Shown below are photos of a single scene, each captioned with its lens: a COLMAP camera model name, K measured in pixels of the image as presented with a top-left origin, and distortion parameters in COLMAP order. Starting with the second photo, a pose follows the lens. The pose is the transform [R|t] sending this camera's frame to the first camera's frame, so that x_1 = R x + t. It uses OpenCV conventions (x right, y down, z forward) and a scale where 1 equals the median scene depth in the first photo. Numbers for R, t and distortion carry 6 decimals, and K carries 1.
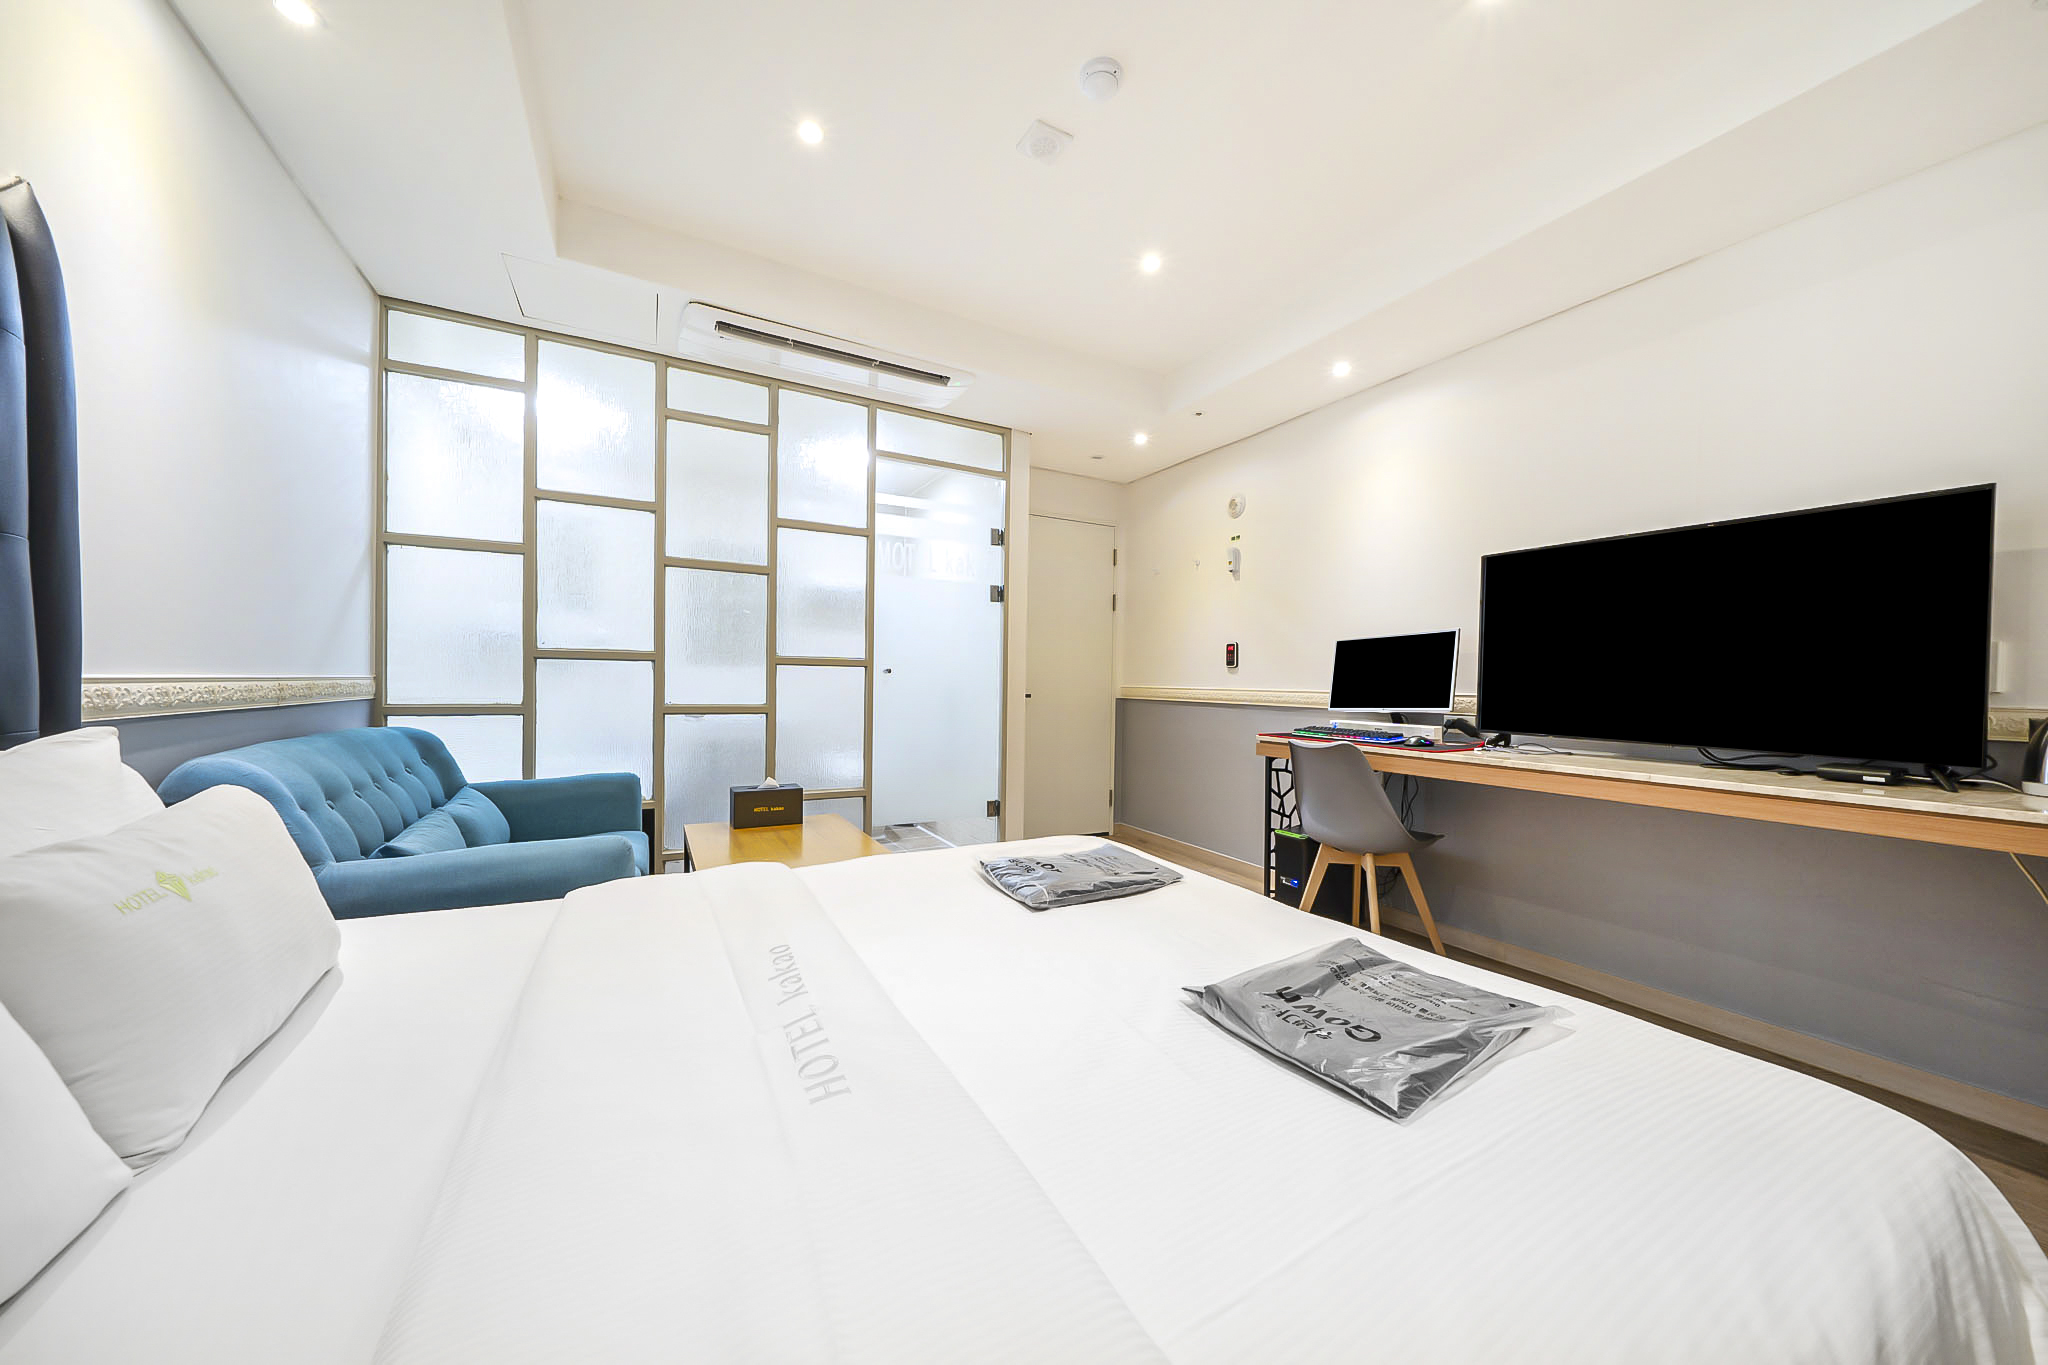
lens RADIAL K [[697.4, 0, 1079.2], [0, 697.4, 691.2], [0, 0, 1]] dist [-0.004605, 0.000010]
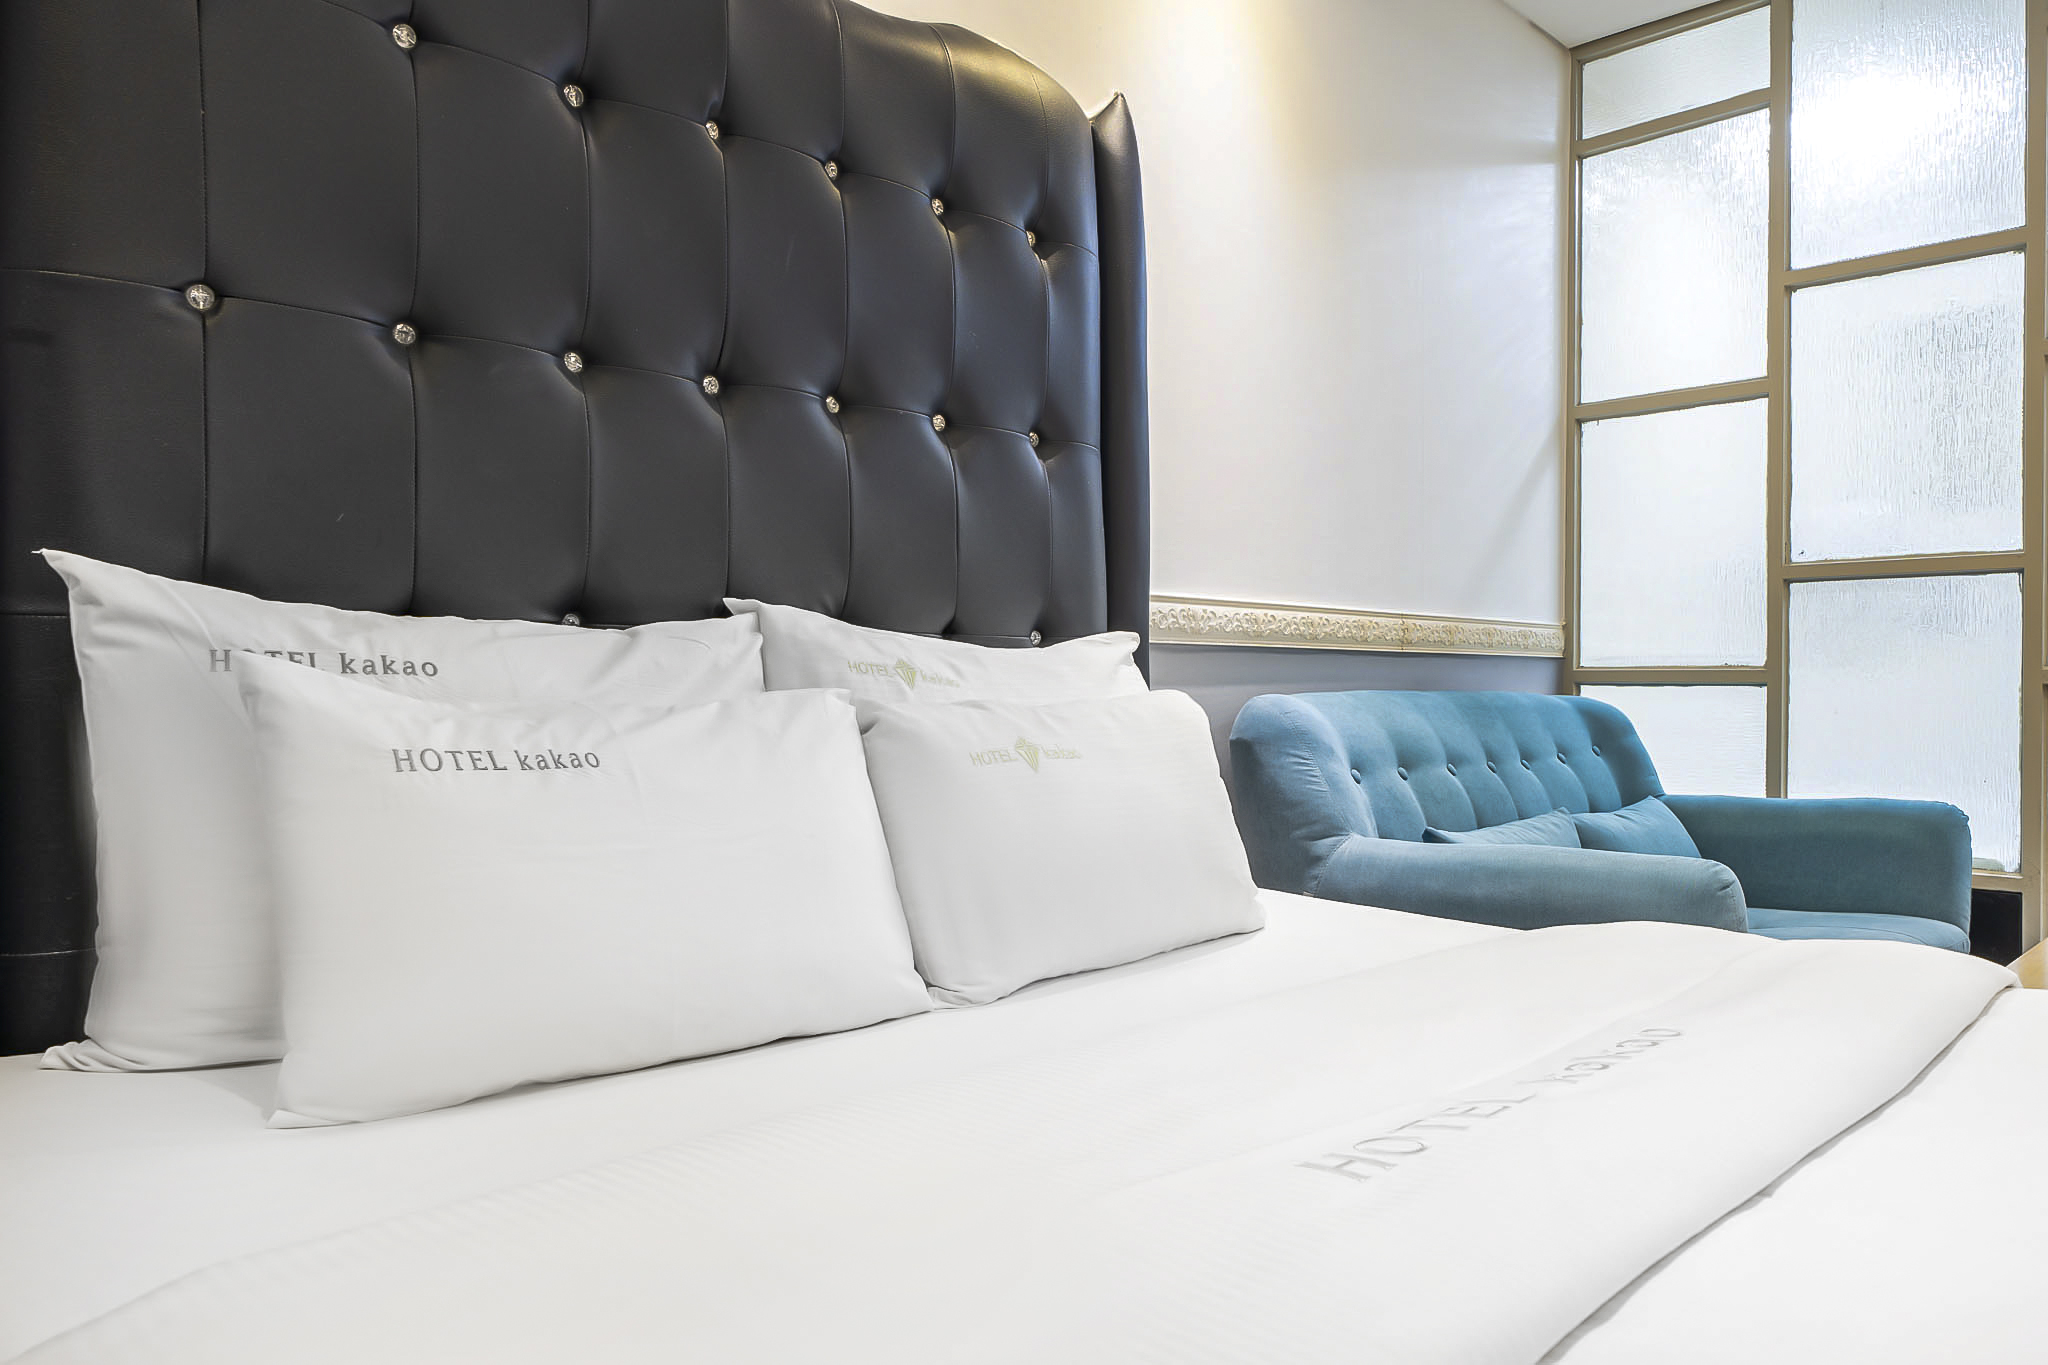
lens RADIAL K [[1443.6, 0, 1017.5], [0, 1443.6, 721.2], [0, 0, 1]] dist [0.004254, 0.000307]
pose [[0.242004, -0.003756, -0.970268, 0.201552], [-0.000465, 0.999992, -0.003987, 0.077481], [0.970275, 0.001416, 0.242000, 0.158662]]
